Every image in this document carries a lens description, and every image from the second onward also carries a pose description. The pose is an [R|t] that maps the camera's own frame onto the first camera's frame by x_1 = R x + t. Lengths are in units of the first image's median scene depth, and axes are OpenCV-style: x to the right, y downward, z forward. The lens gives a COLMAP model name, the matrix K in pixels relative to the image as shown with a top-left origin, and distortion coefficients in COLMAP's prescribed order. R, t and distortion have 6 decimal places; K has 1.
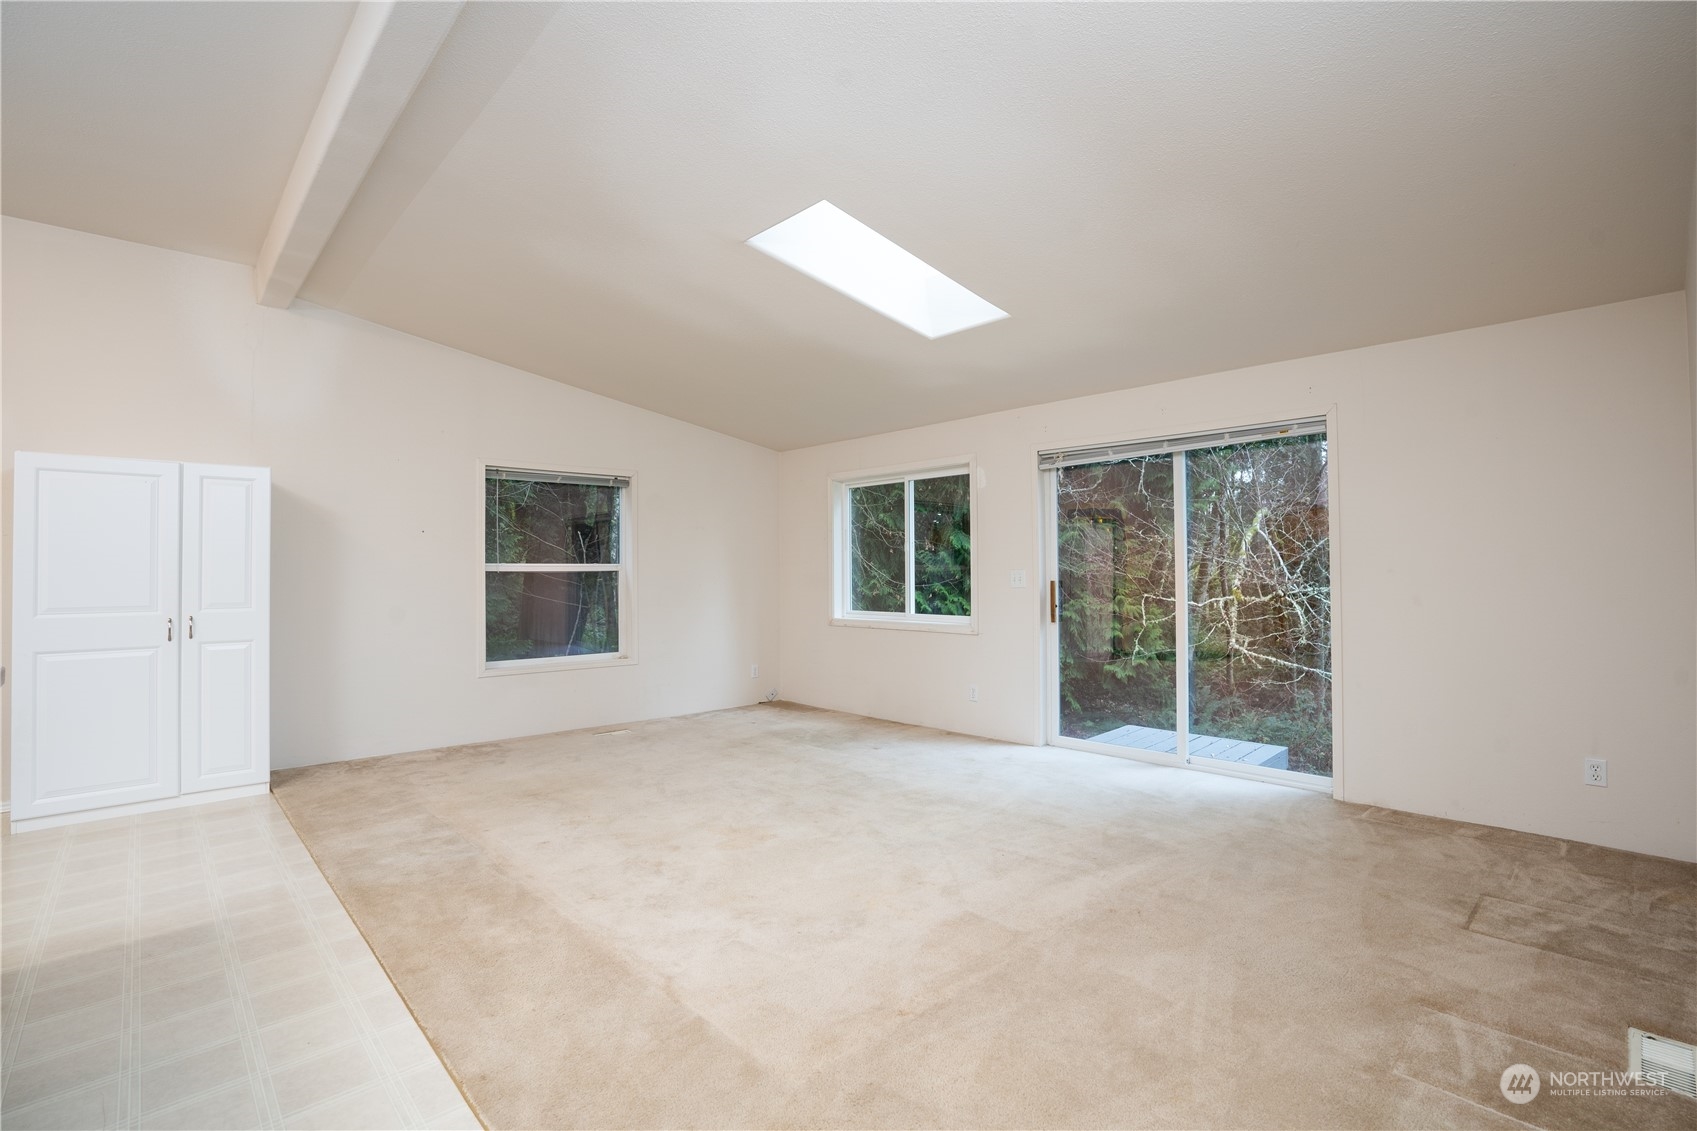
lens RADIAL K [[784.1, 0, 848.5], [0, 784.1, 565.5], [0, 0, 1]] dist [-0.066224, 0.024892]
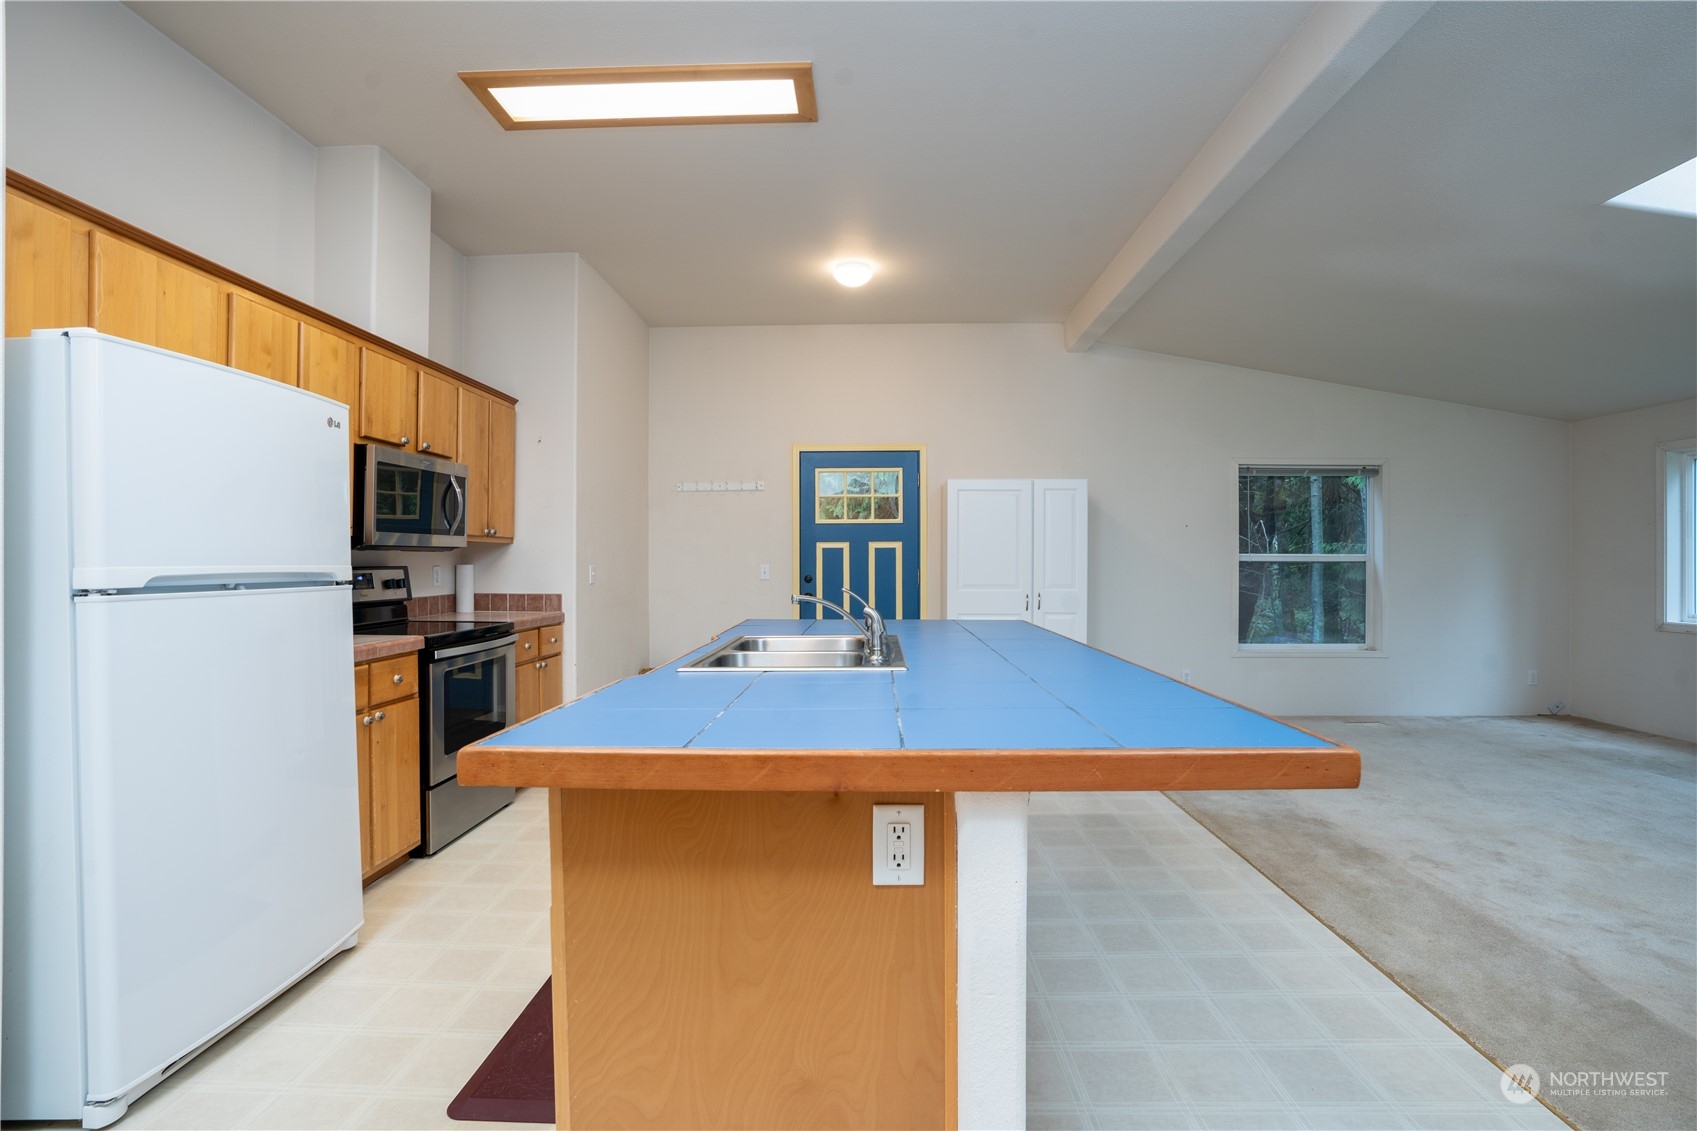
lens RADIAL K [[784.1, 0, 848.5], [0, 784.1, 565.5], [0, 0, 1]] dist [-0.066224, 0.024892]
pose [[0.711027, 0.010302, -0.703089, -0.140143], [-0.000328, 0.999897, 0.014320, -0.002587], [0.703165, -0.009951, 0.710957, -0.250851]]
